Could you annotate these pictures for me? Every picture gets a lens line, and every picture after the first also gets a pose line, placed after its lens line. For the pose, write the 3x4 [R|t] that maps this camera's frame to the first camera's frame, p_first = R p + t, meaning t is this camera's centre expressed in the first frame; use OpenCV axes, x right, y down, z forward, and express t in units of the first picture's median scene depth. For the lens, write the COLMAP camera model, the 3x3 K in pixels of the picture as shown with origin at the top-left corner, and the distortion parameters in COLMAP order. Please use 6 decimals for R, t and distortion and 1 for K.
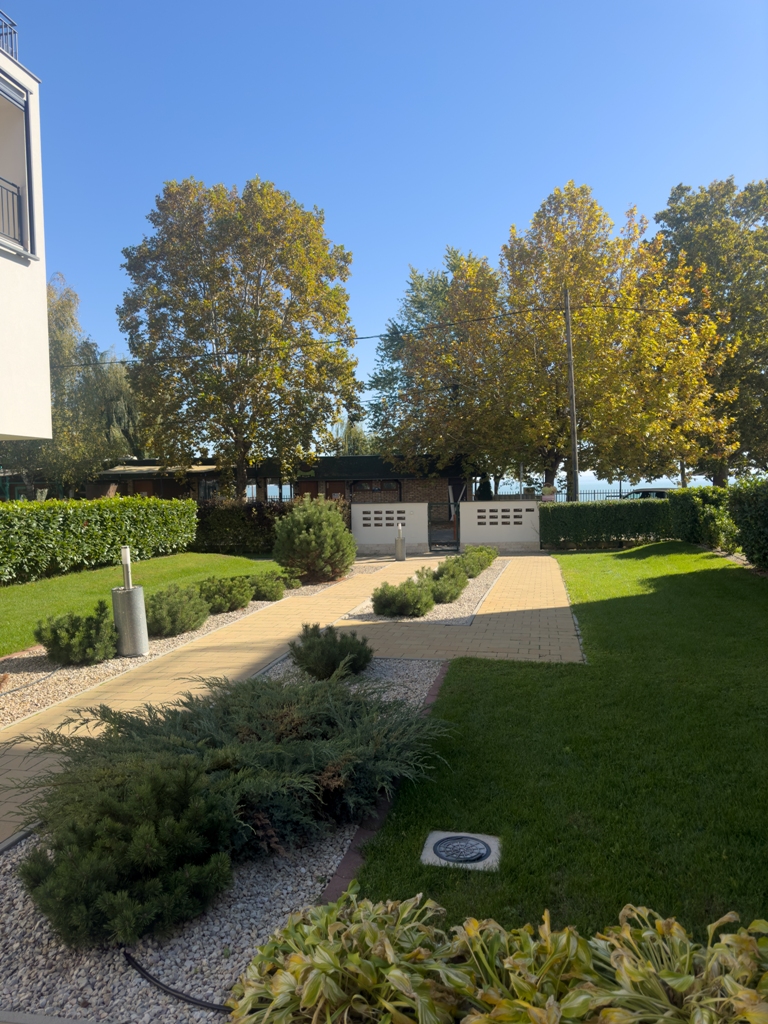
lens RADIAL K [[724.0, 0, 384.4], [0, 724.0, 510.1], [0, 0, 1]] dist [-0.004535, -0.001806]
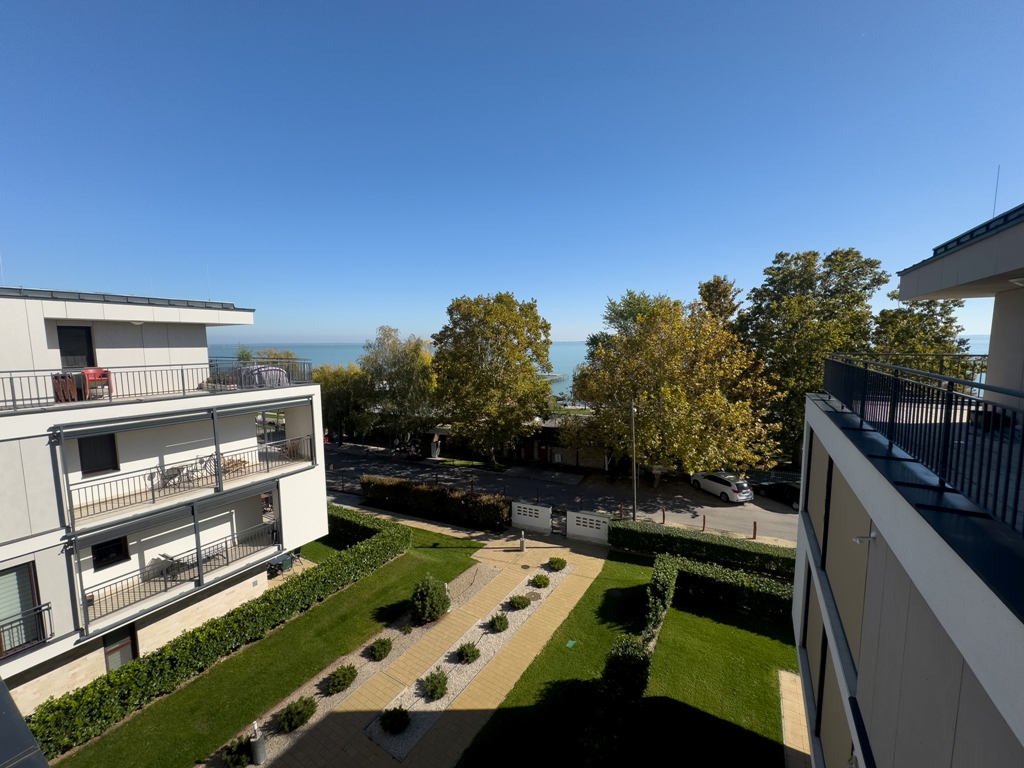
lens RADIAL K [[404.1, 0, 510.3], [0, 404.1, 386.4], [0, 0, 1]] dist [-0.009446, -0.000172]
pose [[0.940831, 0.041704, -0.336300, 0.225029], [-0.015169, 0.996587, 0.081147, -0.303043], [0.338536, -0.071244, 0.938252, 0.002239]]
